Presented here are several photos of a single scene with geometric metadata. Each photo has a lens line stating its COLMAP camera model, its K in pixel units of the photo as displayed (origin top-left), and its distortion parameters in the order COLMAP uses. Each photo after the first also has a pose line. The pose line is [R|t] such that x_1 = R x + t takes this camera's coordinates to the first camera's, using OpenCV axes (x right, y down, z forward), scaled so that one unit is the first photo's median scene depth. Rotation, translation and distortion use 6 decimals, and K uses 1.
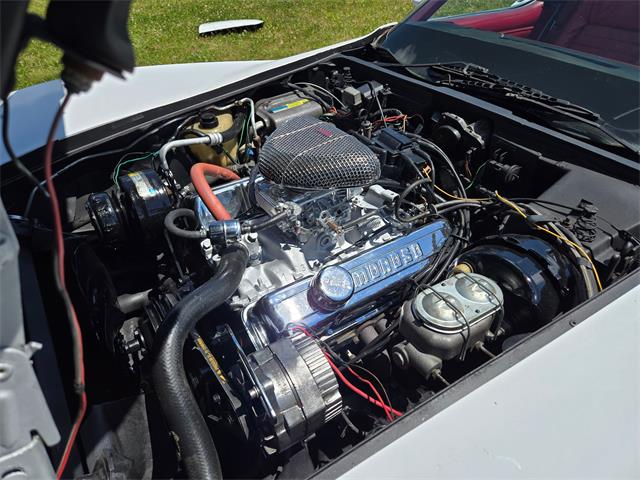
lens RADIAL K [[412.6, 0, 323.5], [0, 412.6, 241.2], [0, 0, 1]] dist [0.027760, -0.019111]
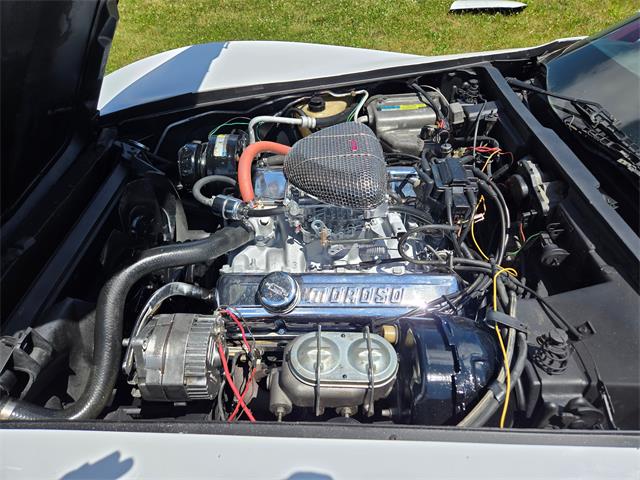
lens RADIAL K [[412.6, 0, 321.6], [0, 412.6, 238.8], [0, 0, 1]] dist [0.027760, -0.019111]
pose [[0.837888, 0.358603, -0.411519, 0.290575], [-0.339149, 0.932752, 0.122275, -0.104046], [0.427694, 0.037114, 0.903161, 0.064782]]
